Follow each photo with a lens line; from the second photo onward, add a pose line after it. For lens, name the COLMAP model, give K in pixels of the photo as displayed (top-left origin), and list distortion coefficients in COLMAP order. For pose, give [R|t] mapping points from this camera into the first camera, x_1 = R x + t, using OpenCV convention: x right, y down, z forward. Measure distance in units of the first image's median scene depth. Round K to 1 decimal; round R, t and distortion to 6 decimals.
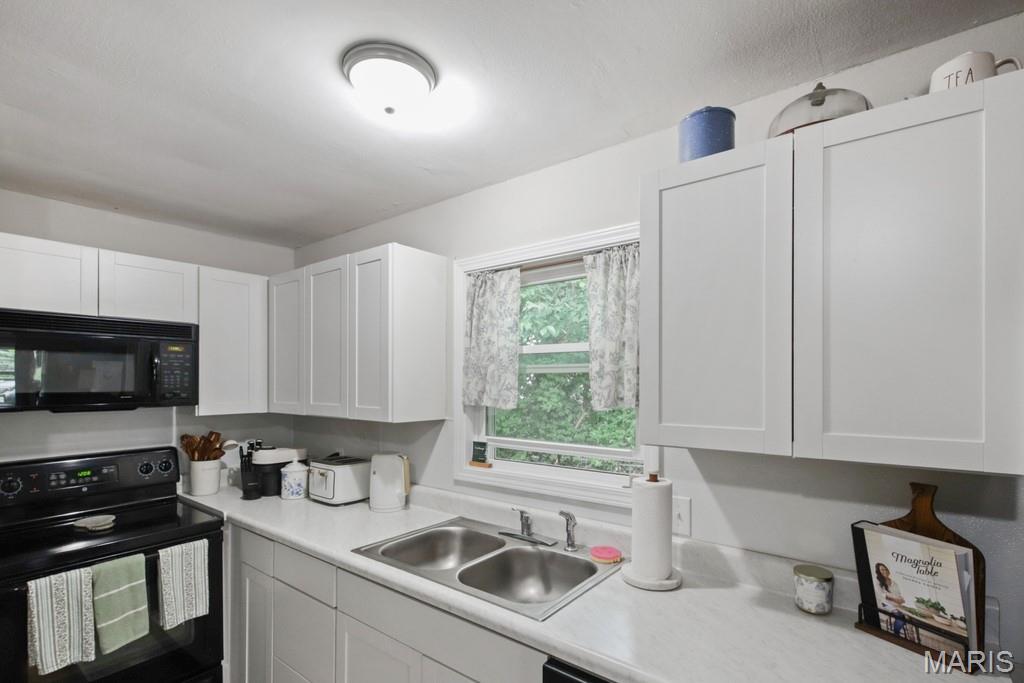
lens RADIAL K [[490.4, 0, 518.5], [0, 490.4, 370.5], [0, 0, 1]] dist [0.010612, -0.007015]
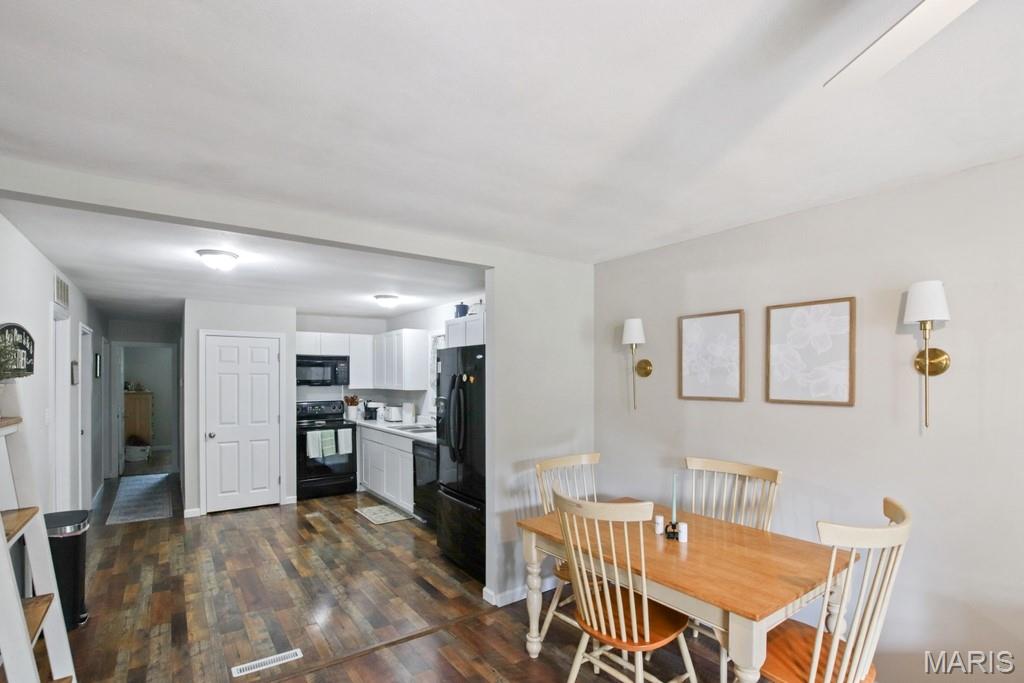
lens RADIAL K [[490.4, 0, 499.8], [0, 490.4, 374.3], [0, 0, 1]] dist [0.010612, -0.007015]
pose [[0.948693, -0.003429, -0.316179, 1.230566], [0.007725, 0.999894, 0.012335, -0.020765], [0.316103, -0.014145, 0.948619, -1.625307]]
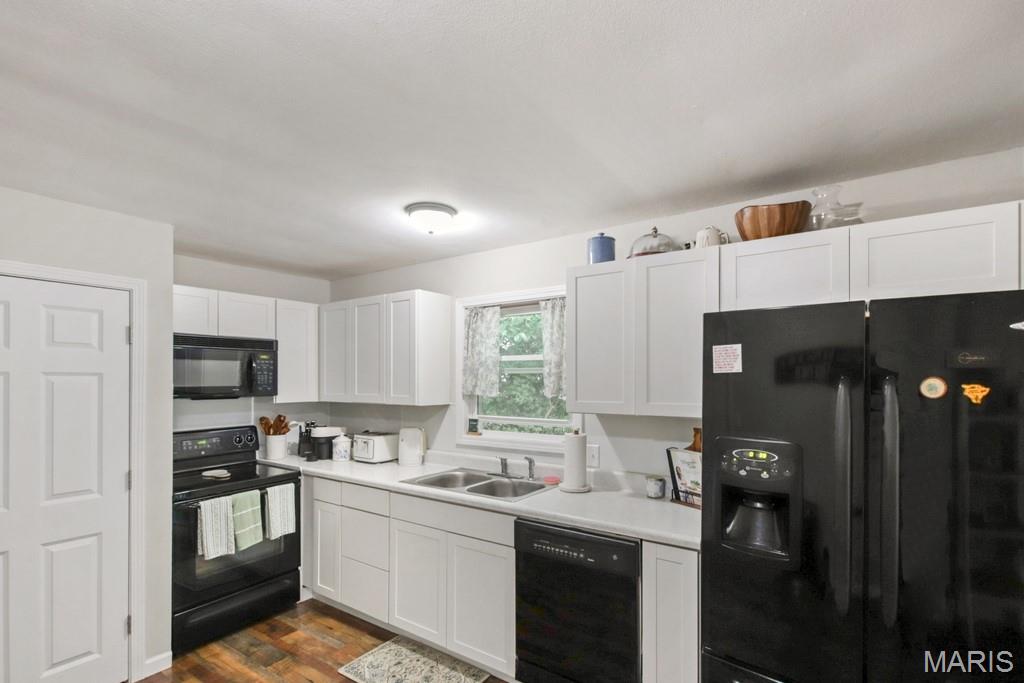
lens RADIAL K [[490.4, 0, 516.8], [0, 490.4, 372.4], [0, 0, 1]] dist [0.010612, -0.007015]
pose [[0.998772, -0.001269, 0.049536, -0.021538], [0.000822, 0.999959, 0.009048, -0.012314], [-0.049545, -0.008997, 0.998731, -0.561981]]
